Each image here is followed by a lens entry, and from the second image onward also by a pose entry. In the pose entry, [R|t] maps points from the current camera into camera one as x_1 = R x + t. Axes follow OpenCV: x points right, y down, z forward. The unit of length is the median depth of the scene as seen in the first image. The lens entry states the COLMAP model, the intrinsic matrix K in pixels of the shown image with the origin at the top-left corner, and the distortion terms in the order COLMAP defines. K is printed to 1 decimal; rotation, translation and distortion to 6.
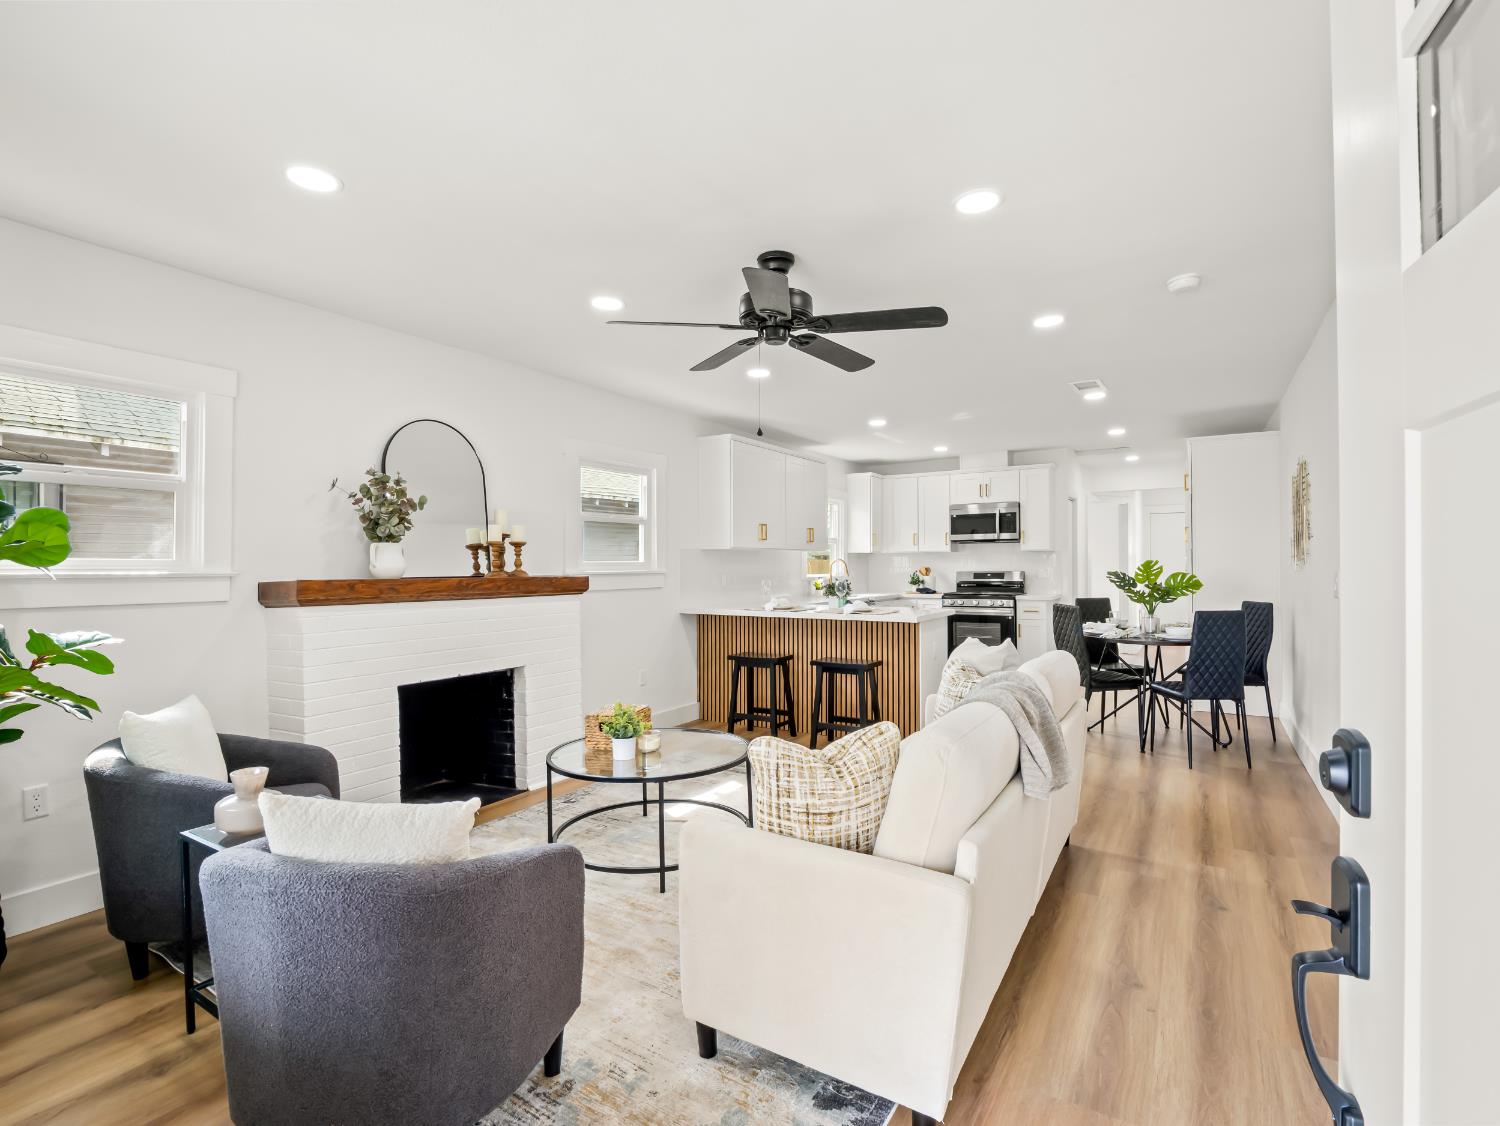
lens RADIAL K [[736.2, 0, 732.3], [0, 736.2, 558.3], [0, 0, 1]] dist [-0.016033, -0.000565]
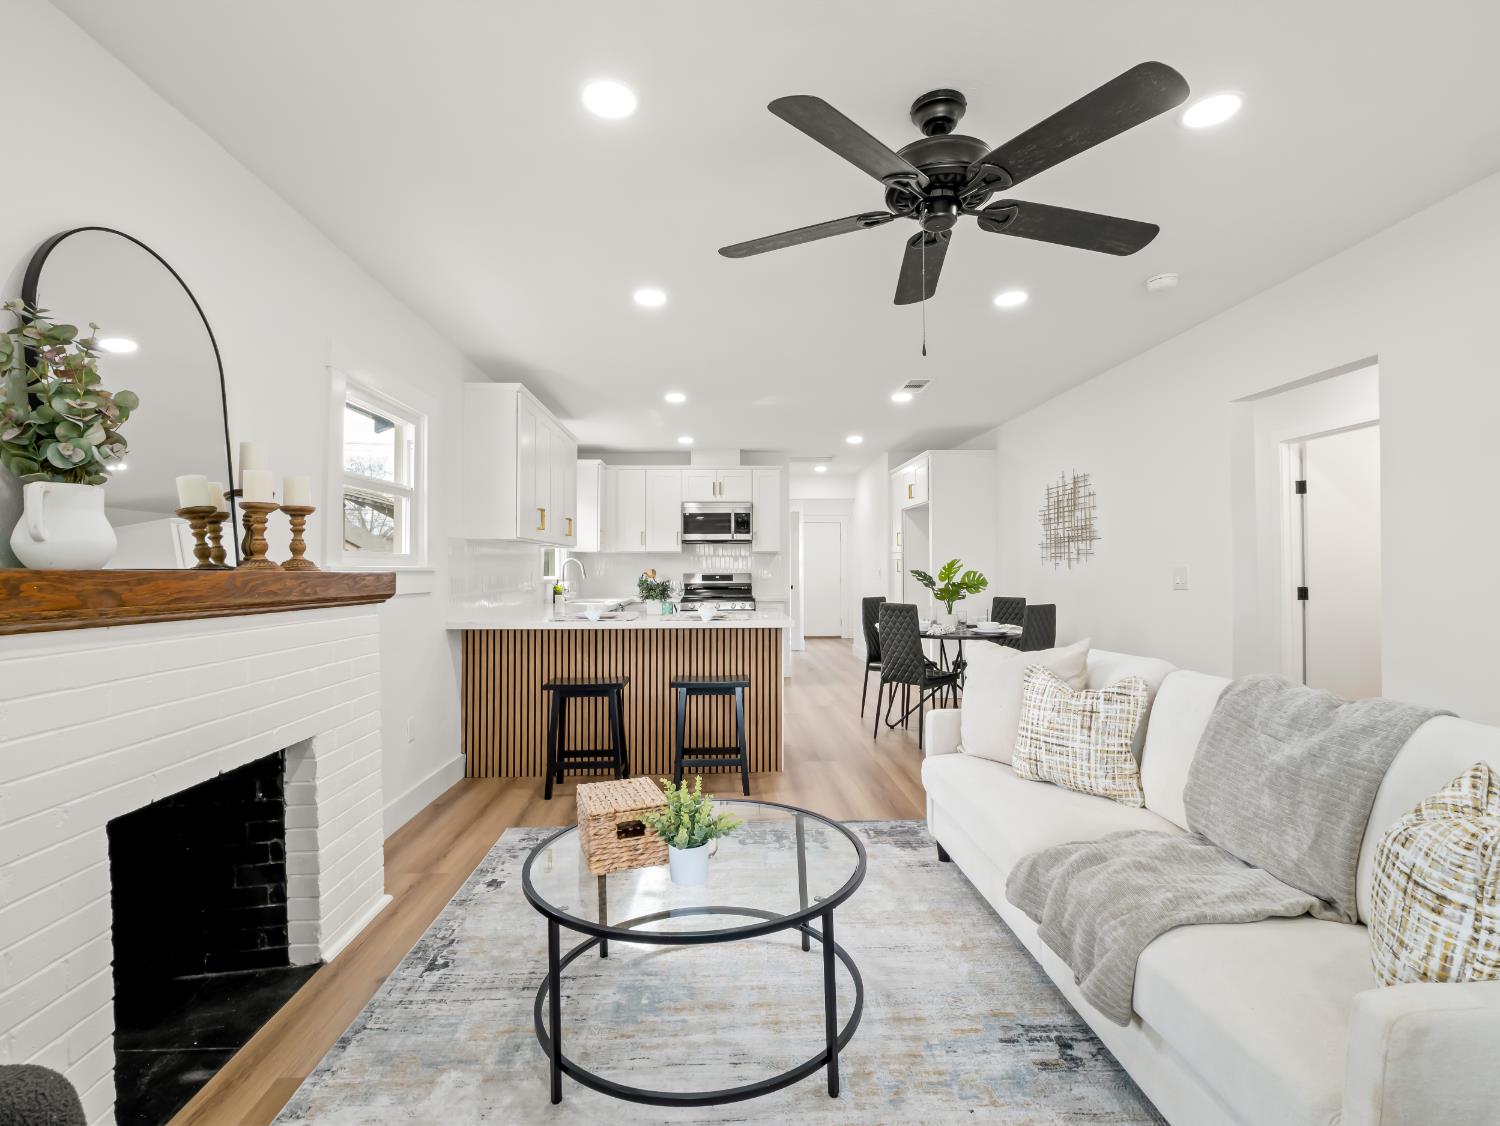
lens RADIAL K [[736.2, 0, 746.4], [0, 736.2, 562.4], [0, 0, 1]] dist [-0.016033, -0.000565]
pose [[0.817429, 0.009236, 0.575955, -0.256805], [-0.005772, 0.999953, -0.007843, 0.016207], [-0.576000, 0.003087, 0.817444, 0.288098]]
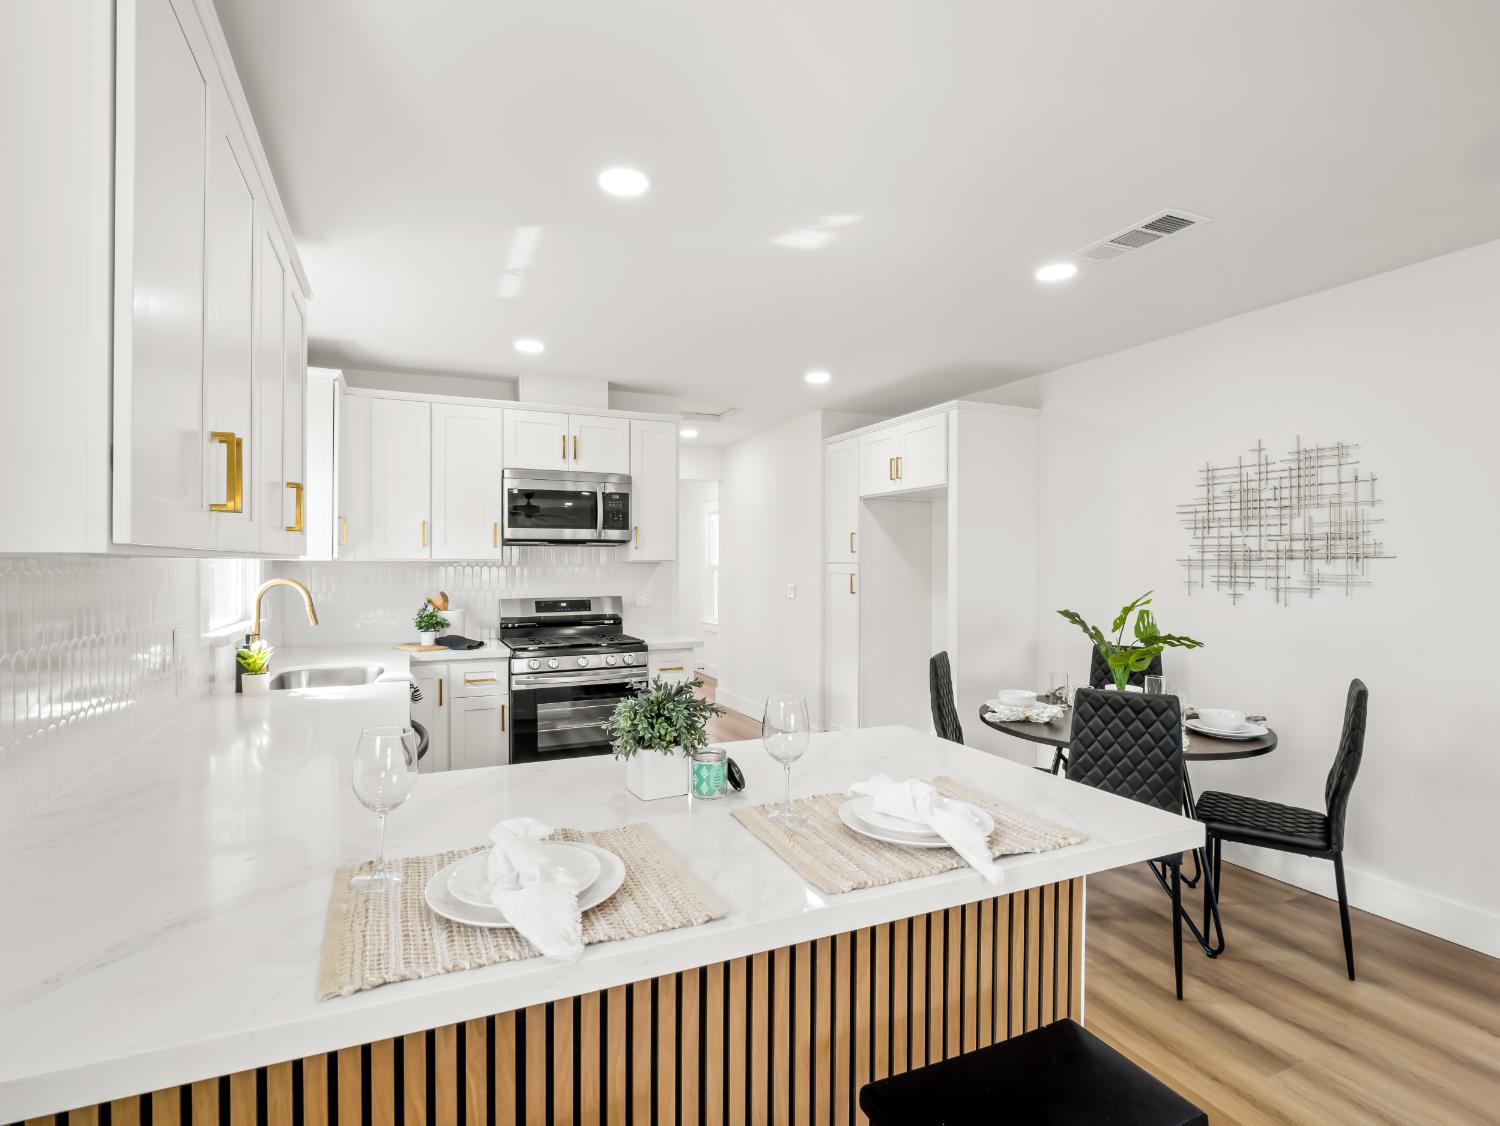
lens RADIAL K [[748.3, 0, 745.5], [0, 748.3, 562.8], [0, 0, 1]] dist [0.001294, -0.001315]
pose [[0.541303, 0.006654, 0.840801, -0.066433], [-0.011073, 0.999938, -0.000784, -0.013686], [-0.840755, -0.008885, 0.541343, 0.870887]]
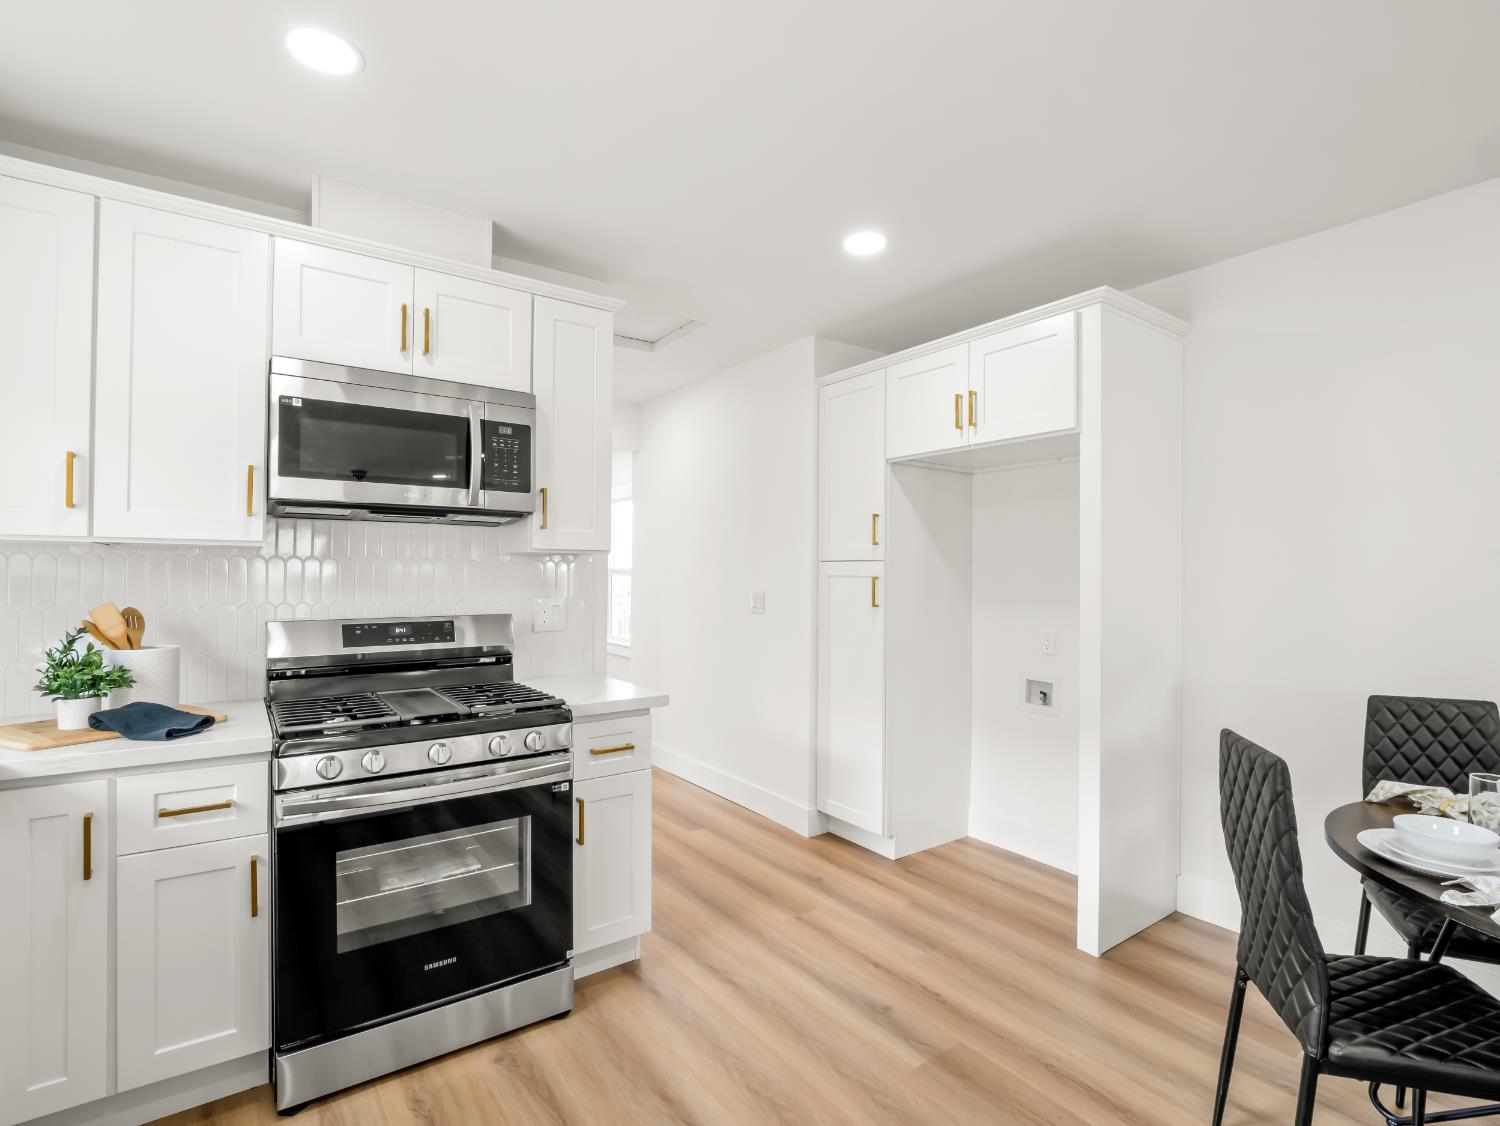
lens RADIAL K [[736.2, 0, 748.6], [0, 736.2, 568.1], [0, 0, 1]] dist [-0.016033, -0.000565]
pose [[0.369652, 0.014765, 0.929053, 0.193162], [-0.016762, 0.999817, -0.009221, -0.002420], [-0.929019, -0.012164, 0.369832, 1.136581]]
